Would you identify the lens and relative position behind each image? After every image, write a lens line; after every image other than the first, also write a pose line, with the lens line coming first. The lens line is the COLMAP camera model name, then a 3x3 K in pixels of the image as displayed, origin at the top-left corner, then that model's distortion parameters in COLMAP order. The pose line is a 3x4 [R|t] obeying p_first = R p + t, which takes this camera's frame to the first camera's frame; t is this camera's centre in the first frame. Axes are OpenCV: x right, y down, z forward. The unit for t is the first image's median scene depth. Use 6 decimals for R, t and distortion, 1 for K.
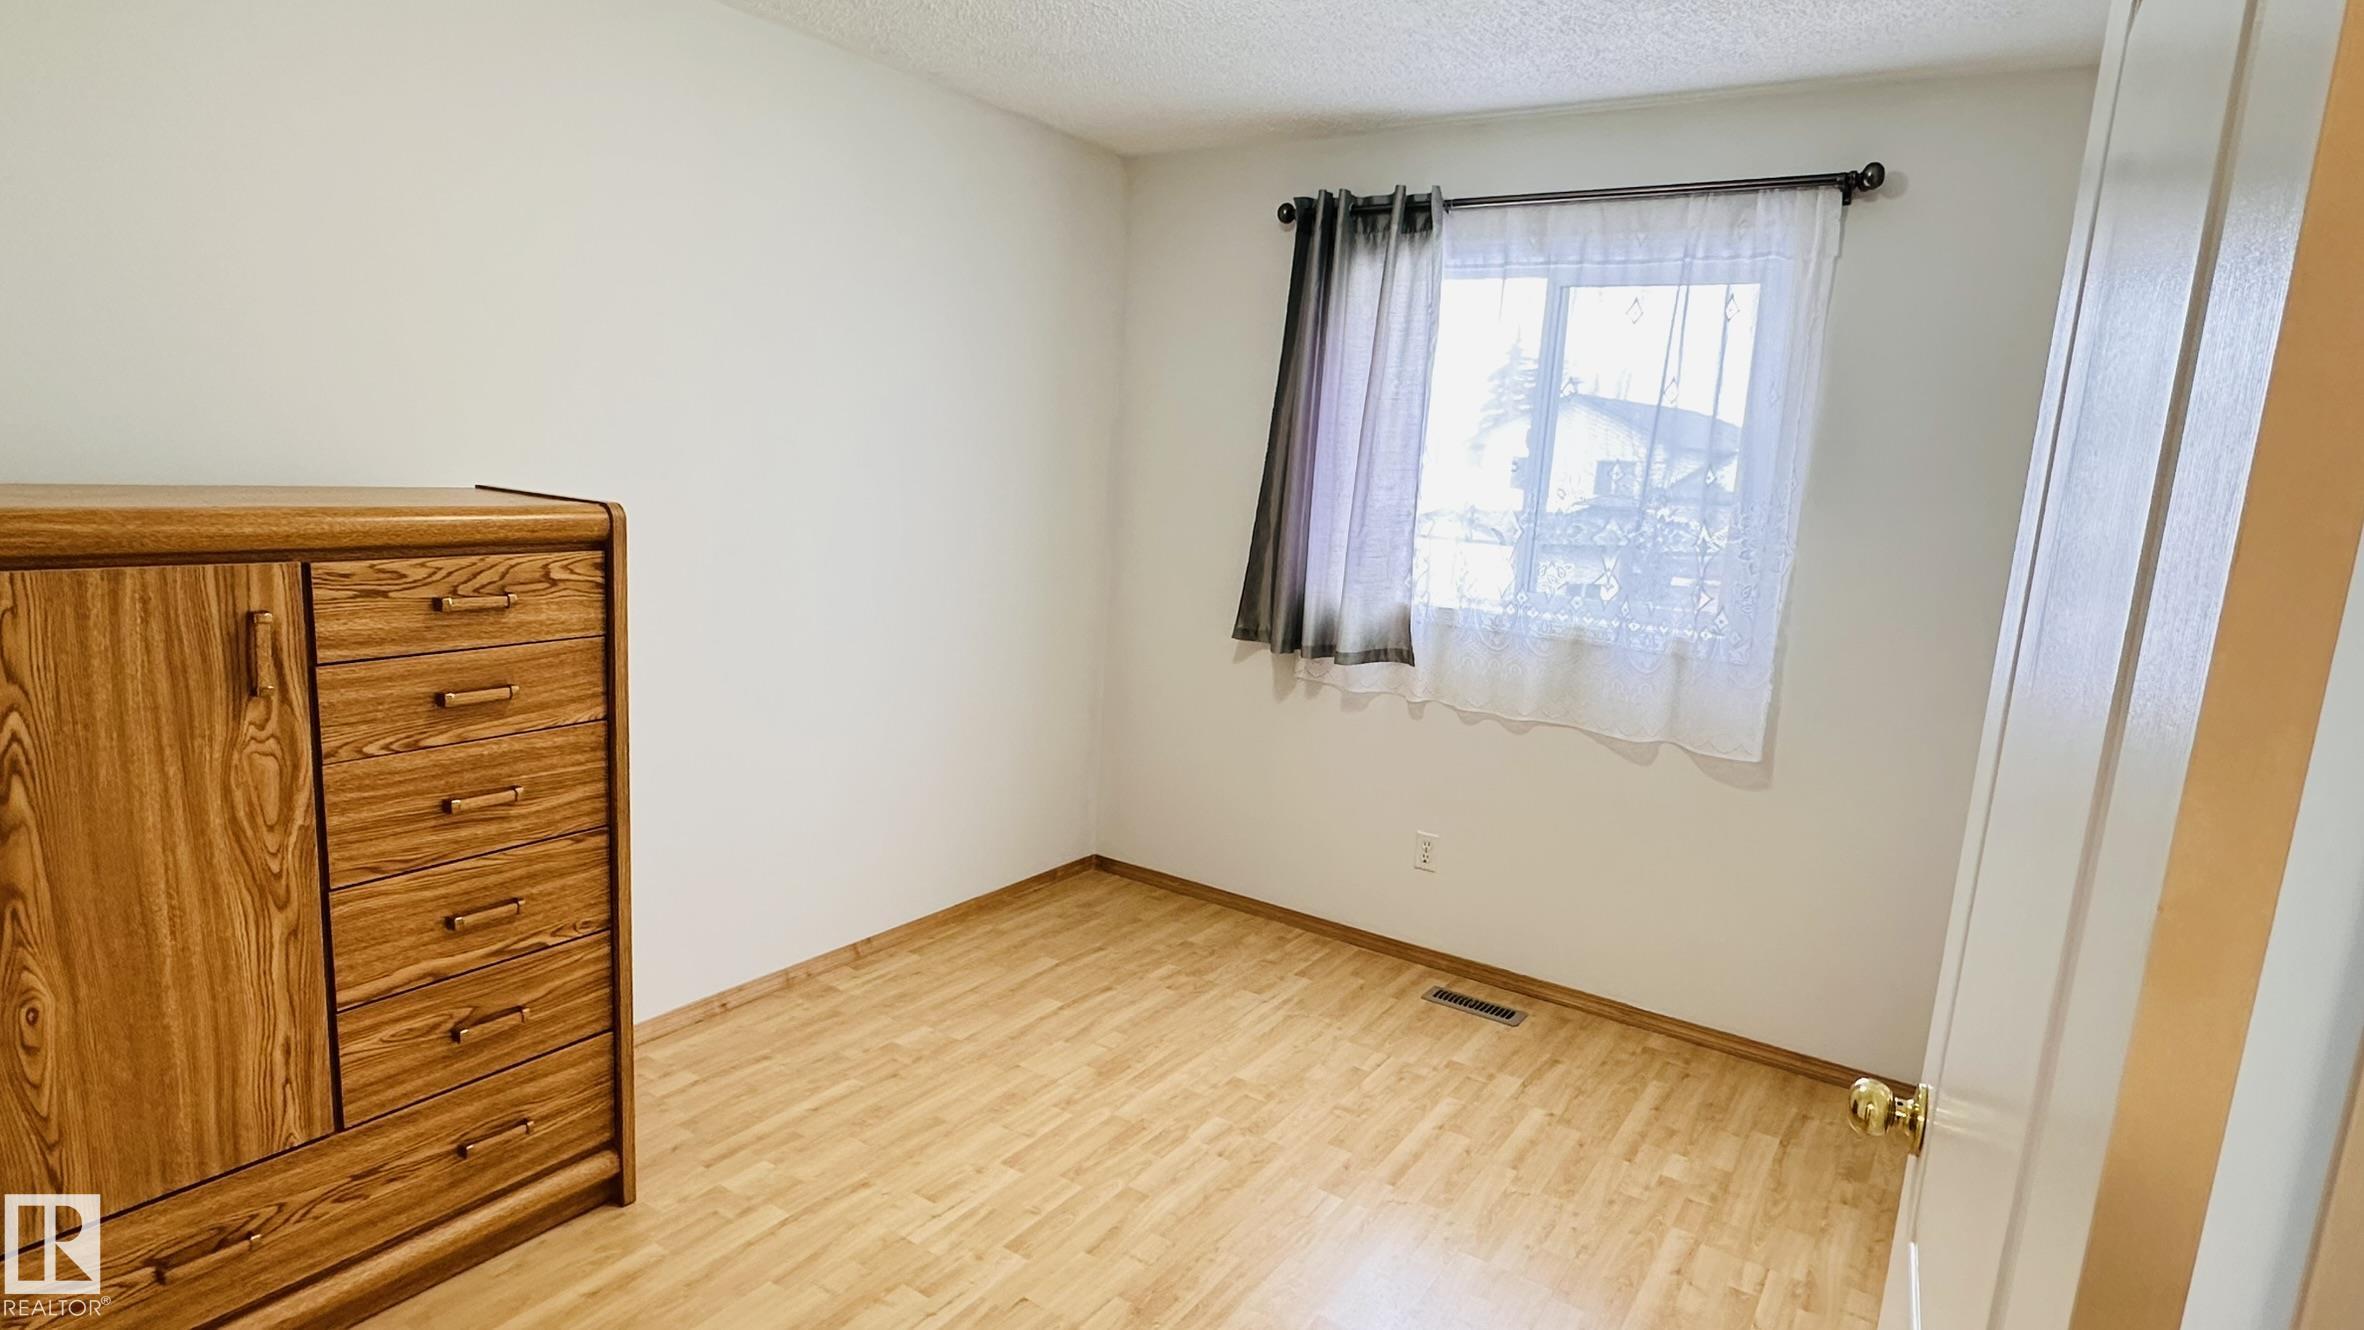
lens RADIAL K [[1236.3, 0, 1177.8], [0, 1236.3, 673.8], [0, 0, 1]] dist [-0.005074, 0.001744]
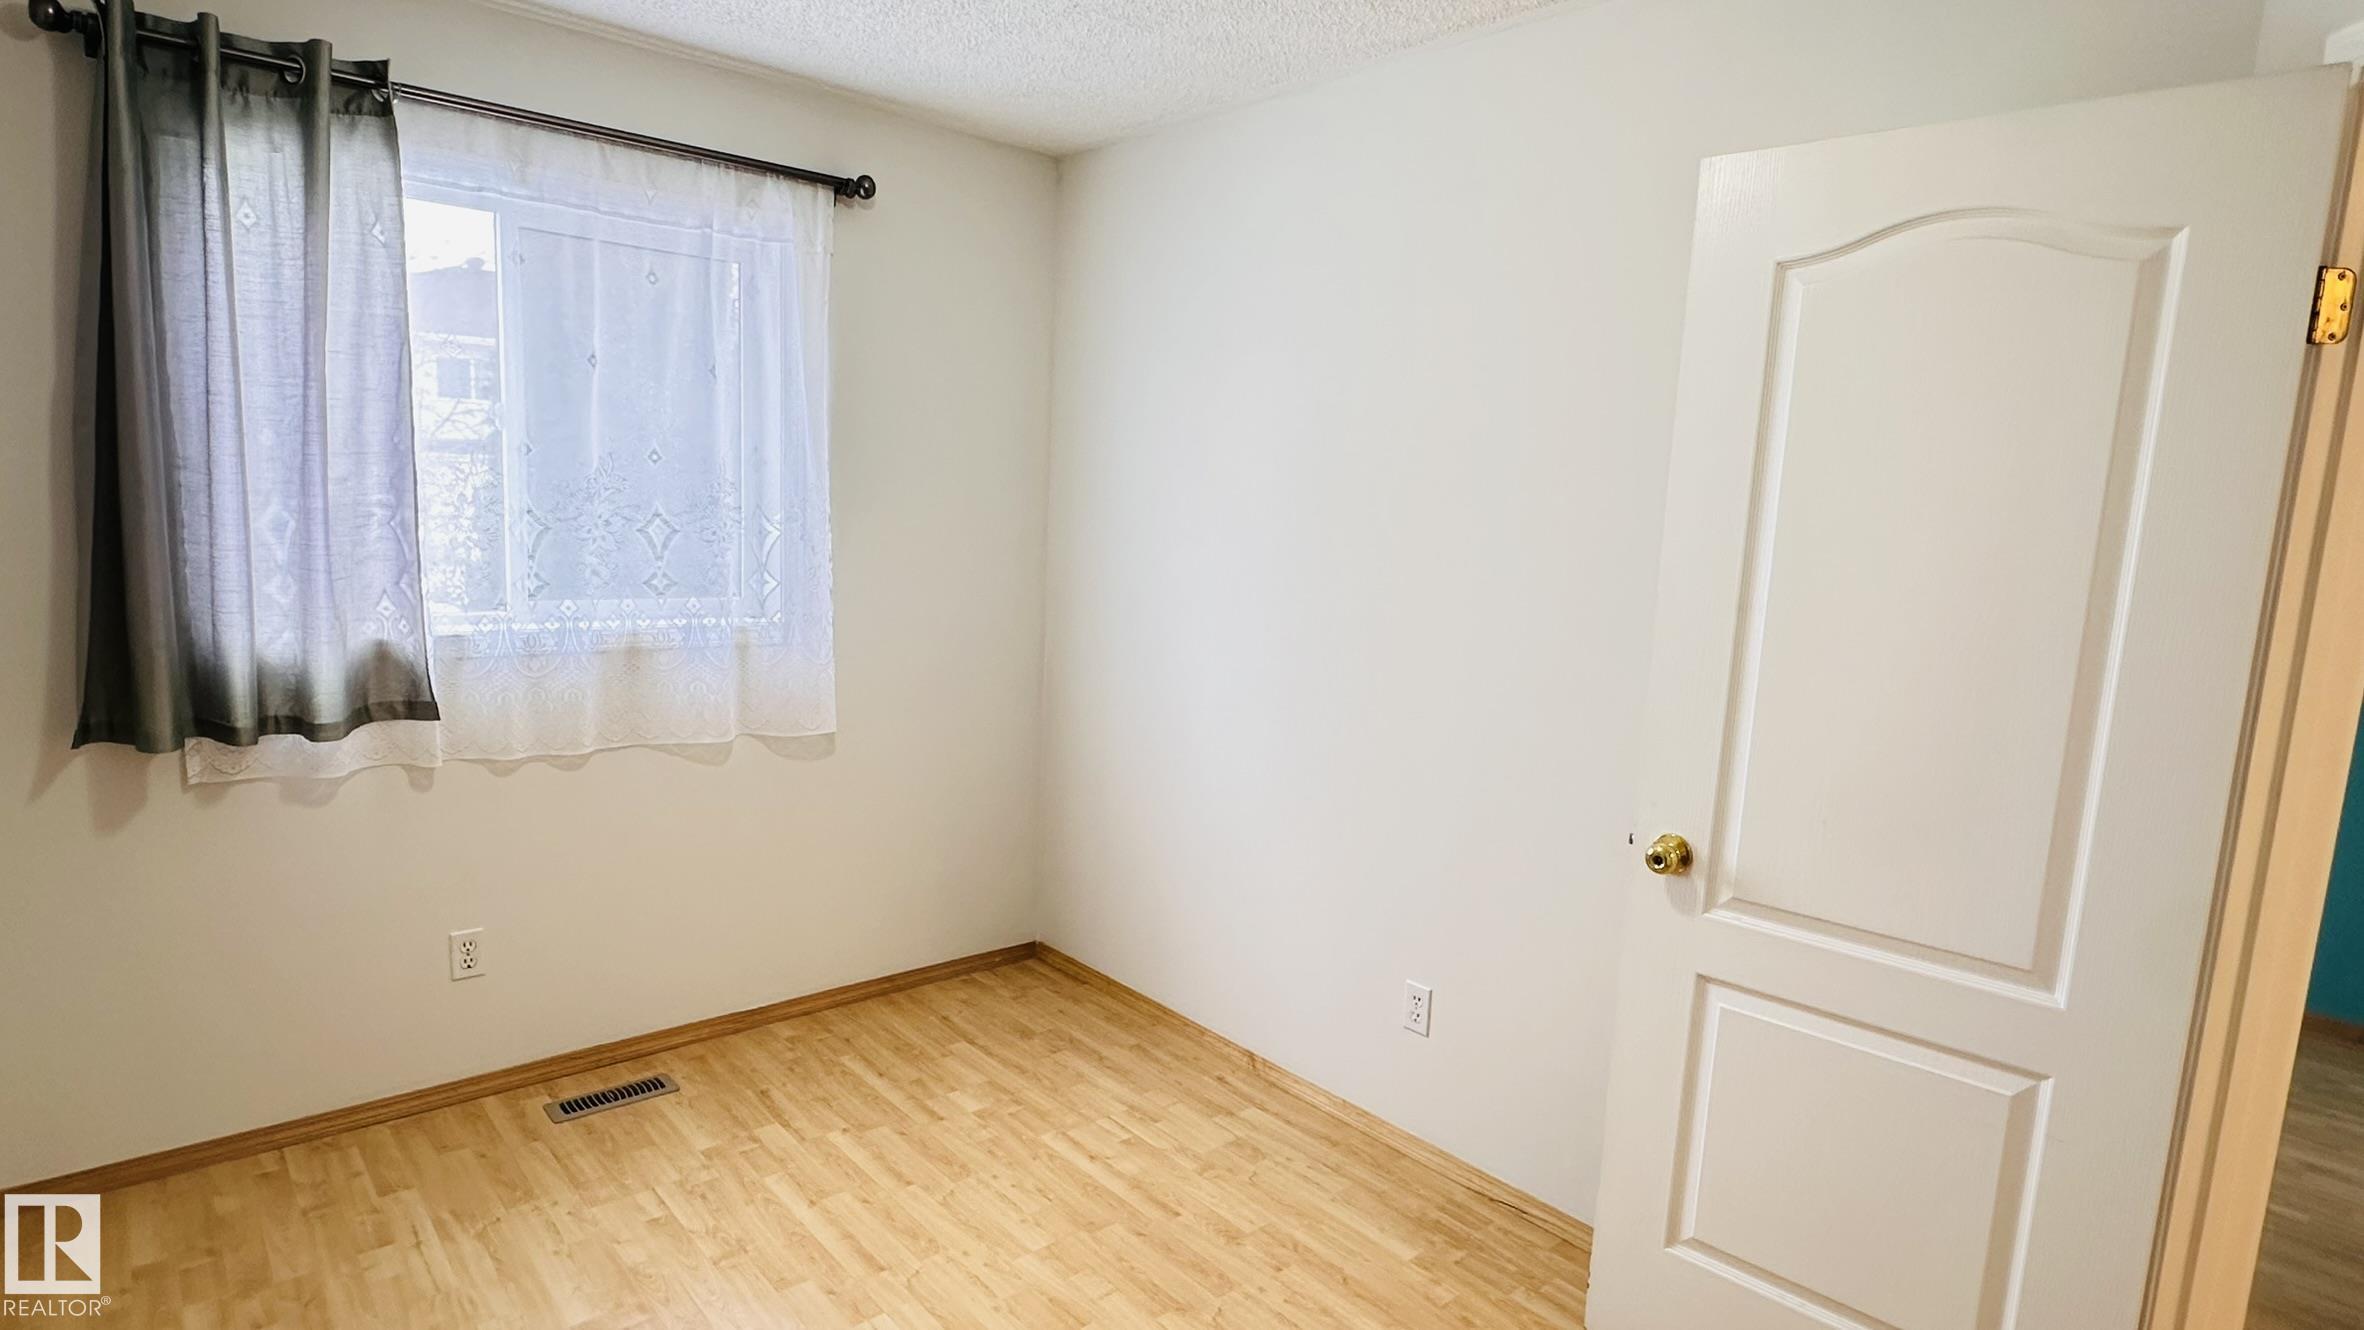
lens RADIAL K [[1236.3, 0, 1177.8], [0, 1236.3, 673.8], [0, 0, 1]] dist [-0.005074, 0.001744]
pose [[0.263818, -0.185728, 0.946523, -0.414633], [0.140907, 0.978181, 0.152666, -0.089406], [-0.954225, 0.093096, 0.284232, 0.387496]]
